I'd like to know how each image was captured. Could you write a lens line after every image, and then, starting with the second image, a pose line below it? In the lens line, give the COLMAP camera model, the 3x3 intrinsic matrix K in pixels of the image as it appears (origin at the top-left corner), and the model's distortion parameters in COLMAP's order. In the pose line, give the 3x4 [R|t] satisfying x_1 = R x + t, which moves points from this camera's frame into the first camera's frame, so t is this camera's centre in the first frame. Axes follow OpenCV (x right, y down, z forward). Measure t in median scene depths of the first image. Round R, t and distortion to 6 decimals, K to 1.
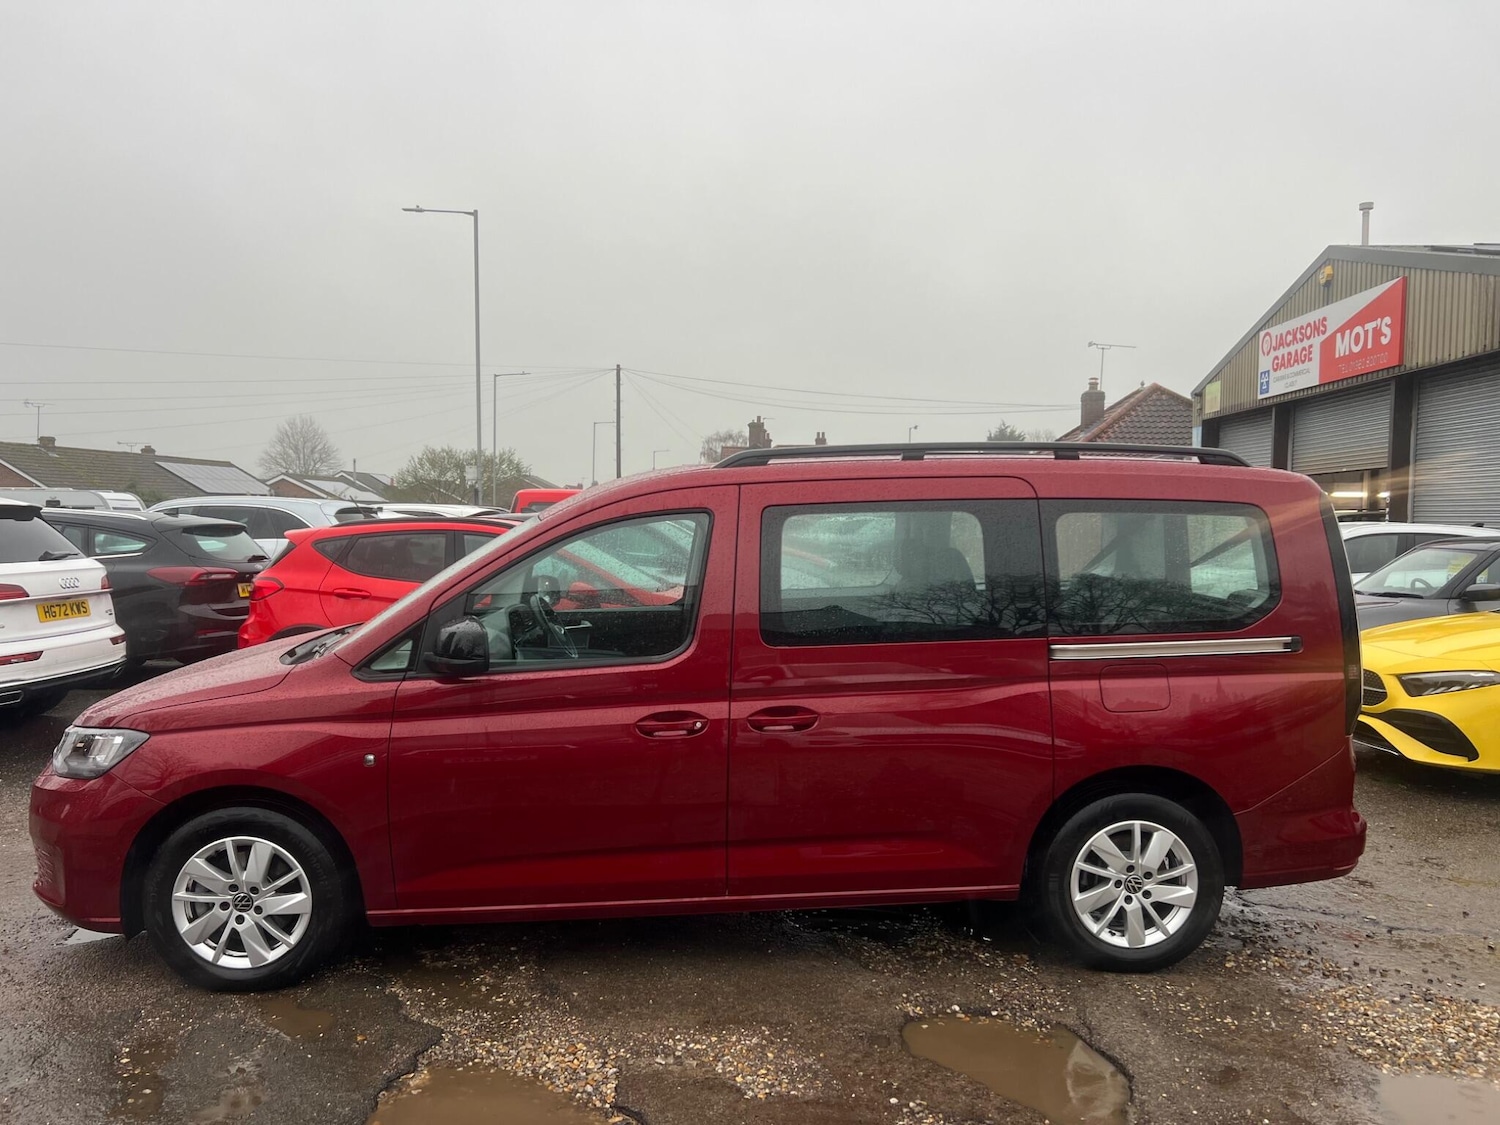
lens RADIAL K [[1132.4, 0, 751.2], [0, 1132.4, 567.0], [0, 0, 1]] dist [0.058237, -0.064205]
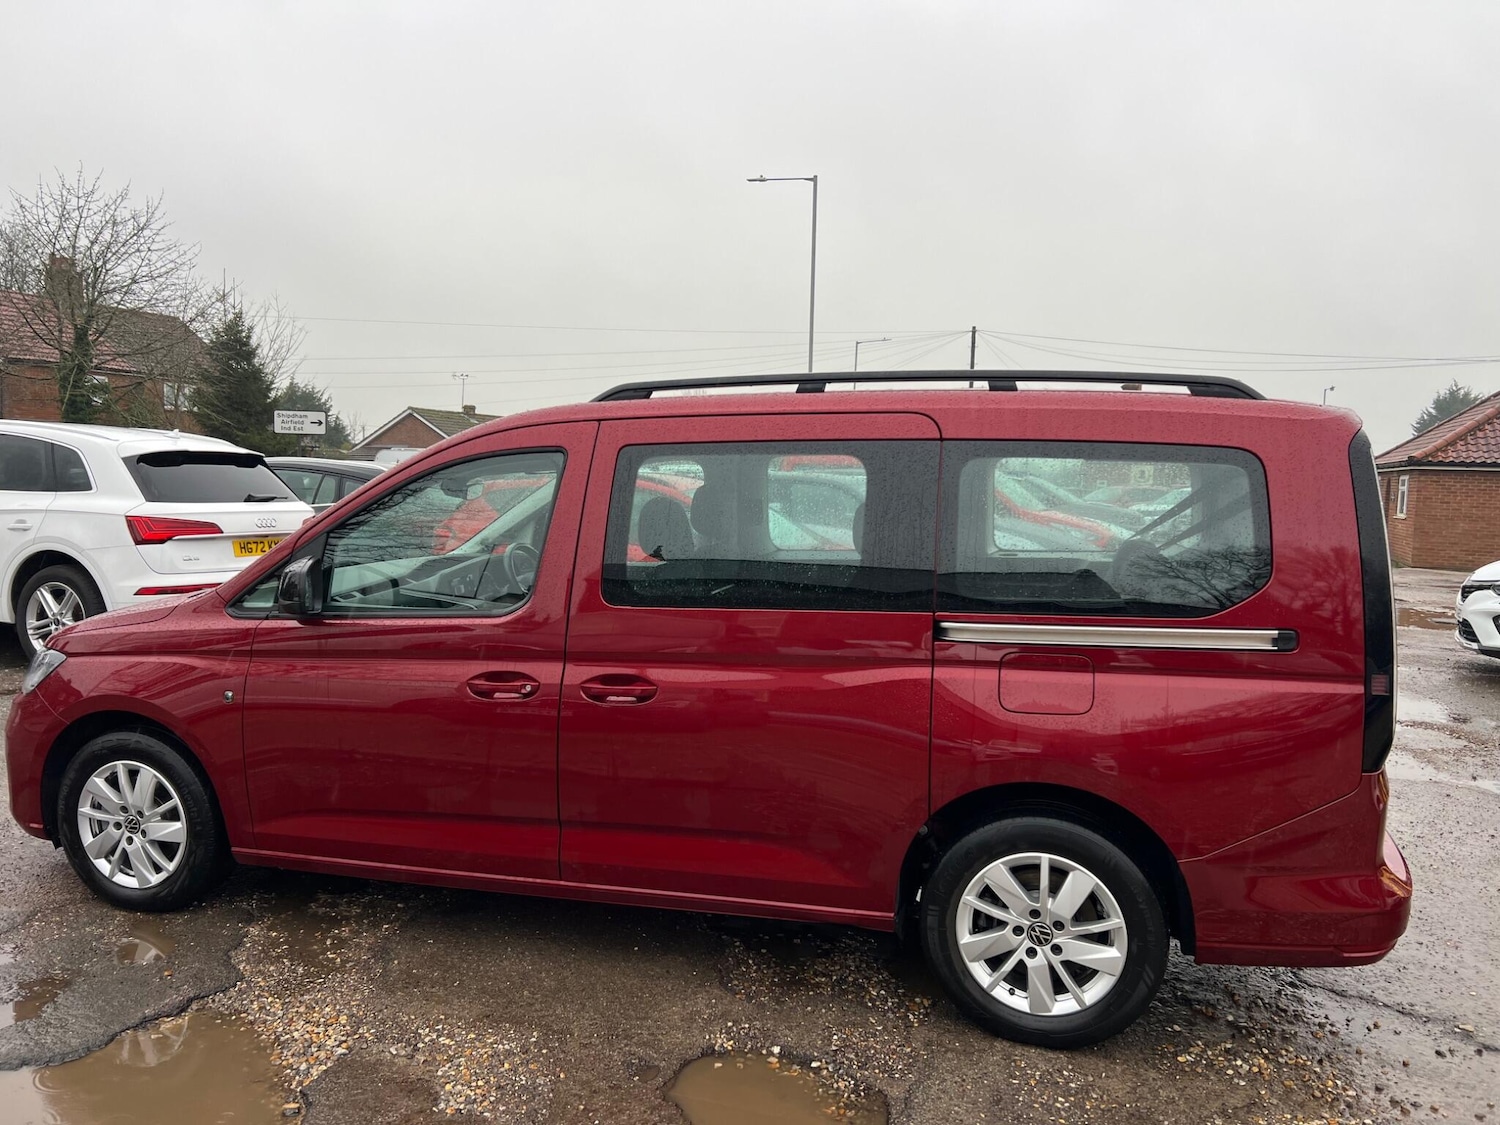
lens RADIAL K [[1132.3, 0, 744.1], [0, 1132.3, 565.1], [0, 0, 1]] dist [0.060324, -0.066987]
pose [[0.942675, 0.041434, -0.331129, 0.392811], [-0.032658, 0.998953, 0.032026, 0.007330], [0.332109, -0.019376, 0.943042, 0.202255]]
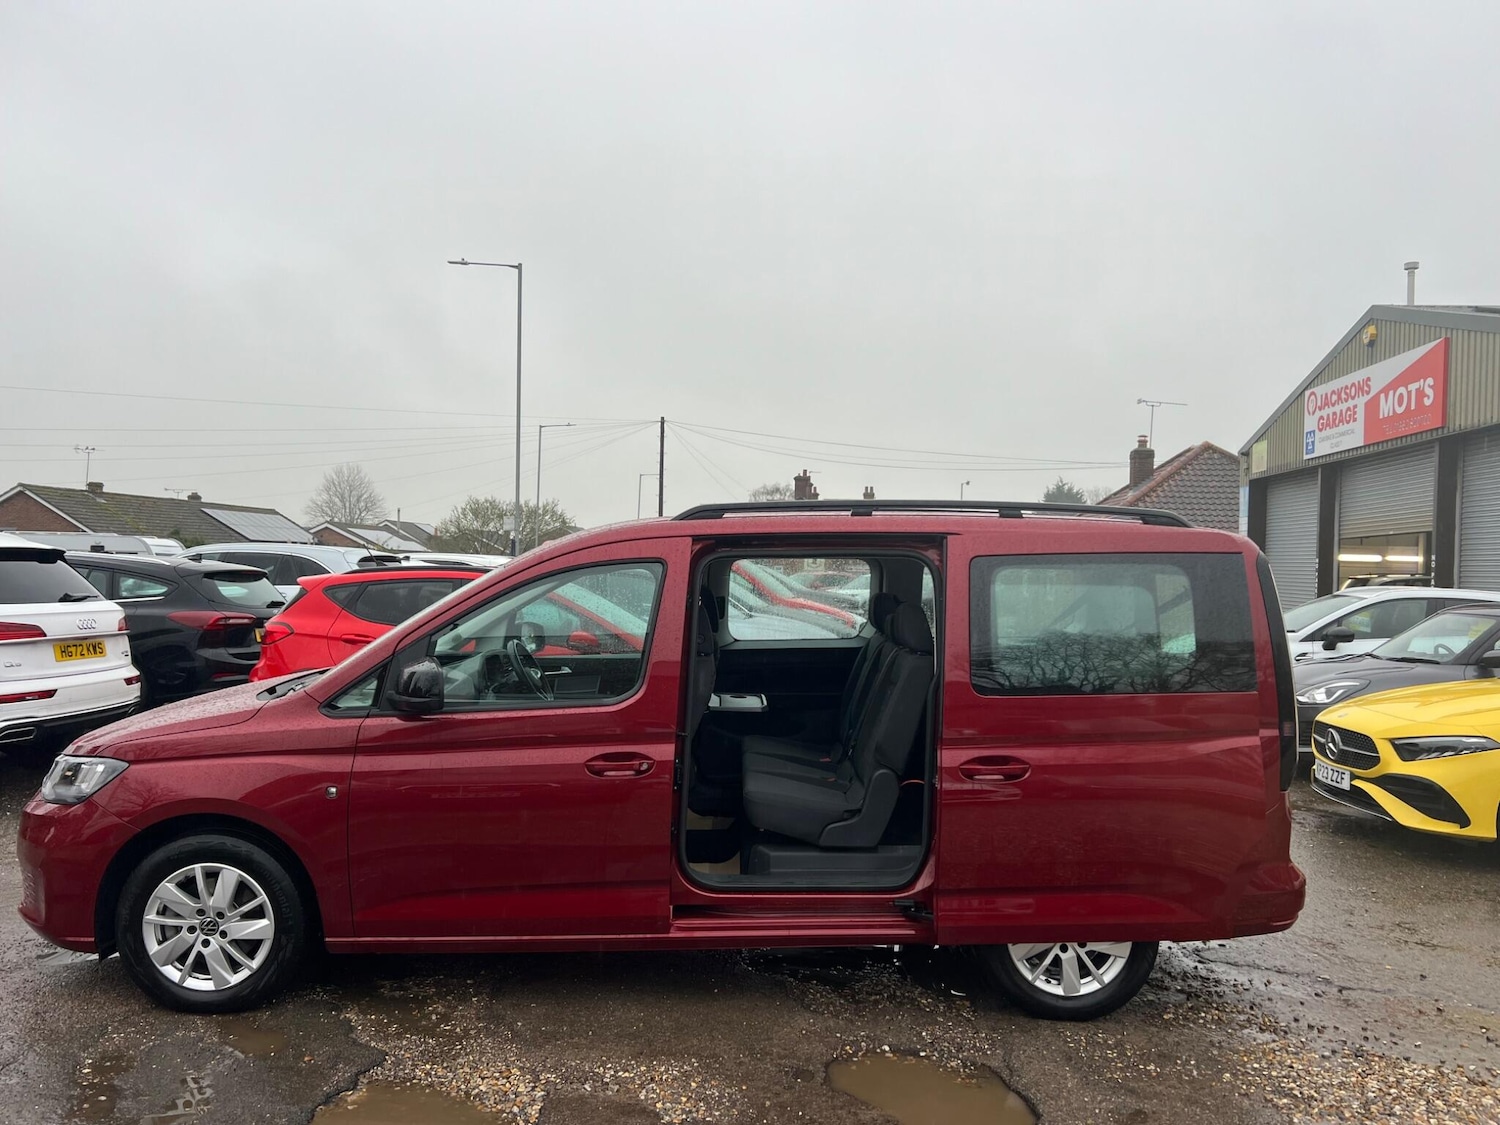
lens RADIAL K [[1163.5, 0, 758.0], [0, 1163.5, 567.2], [0, 0, 1]] dist [0.055592, -0.059541]
pose [[0.999182, 0.015036, -0.037544, 0.091399], [-0.016834, 0.998704, -0.048029, 0.006455], [0.036773, 0.048622, 0.998140, -0.073263]]
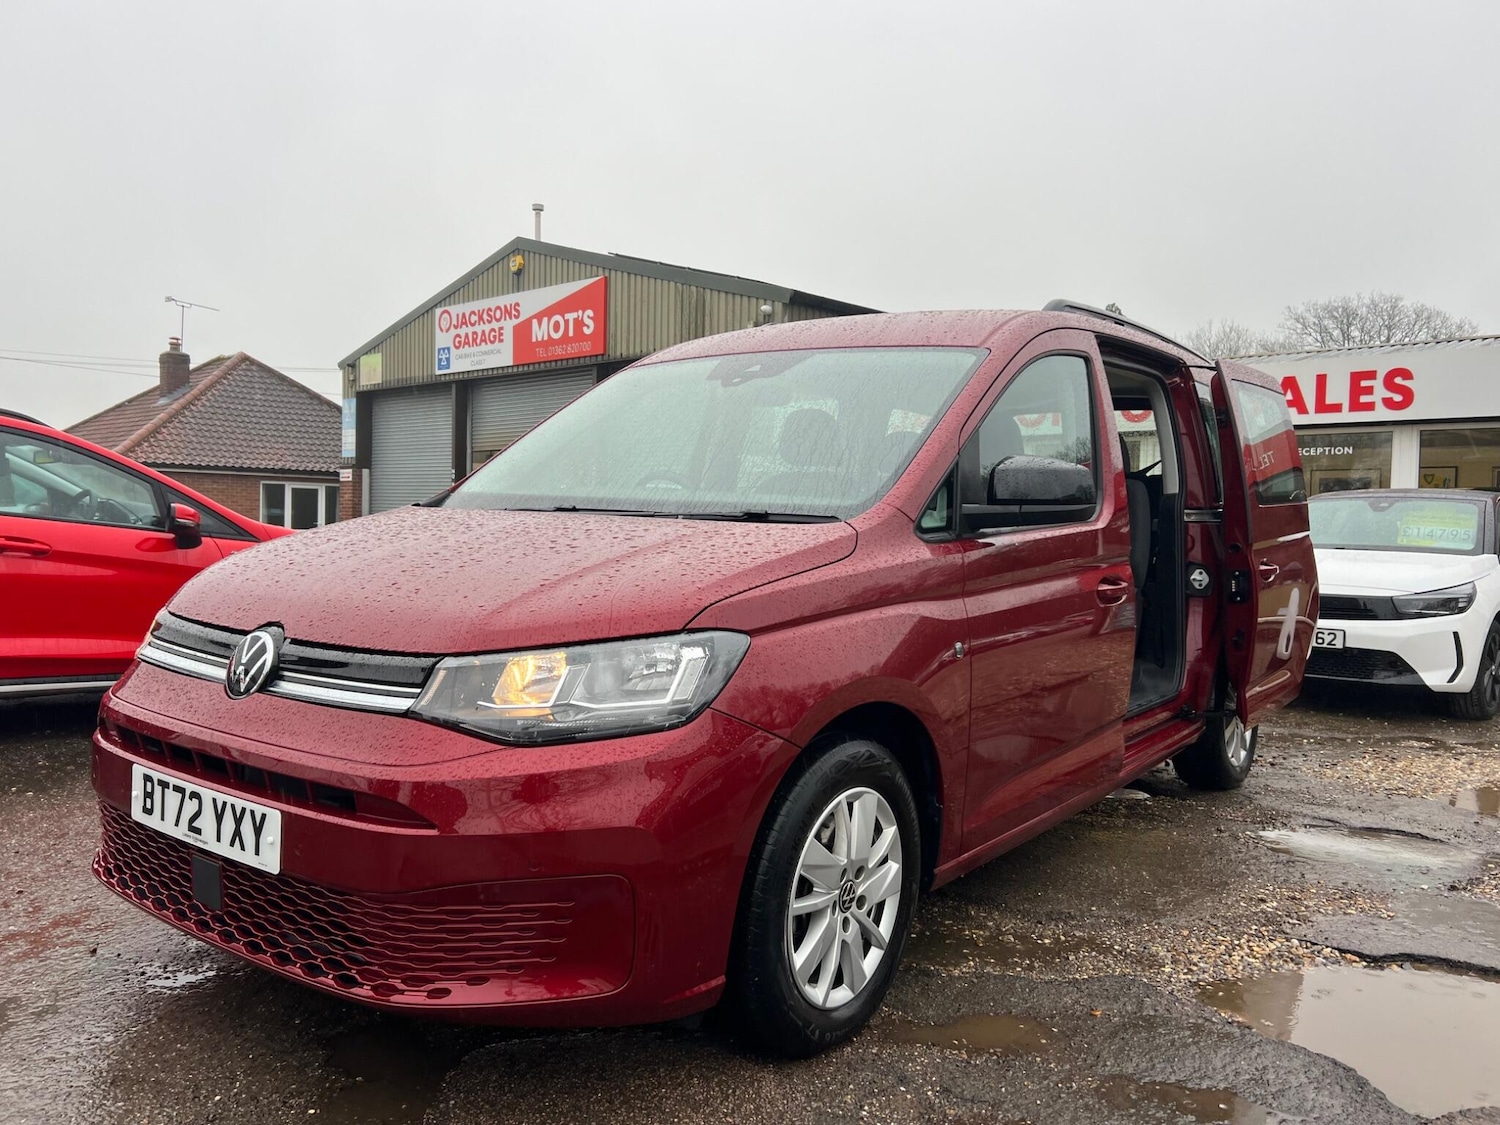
lens RADIAL K [[1151.3, 0, 752.2], [0, 1151.3, 567.3], [0, 0, 1]] dist [0.045279, -0.049917]
pose [[0.648580, -0.025368, 0.760724, -0.911049], [0.022461, 0.999647, 0.014185, 0.099327], [-0.760815, 0.007886, 0.648921, 0.602207]]
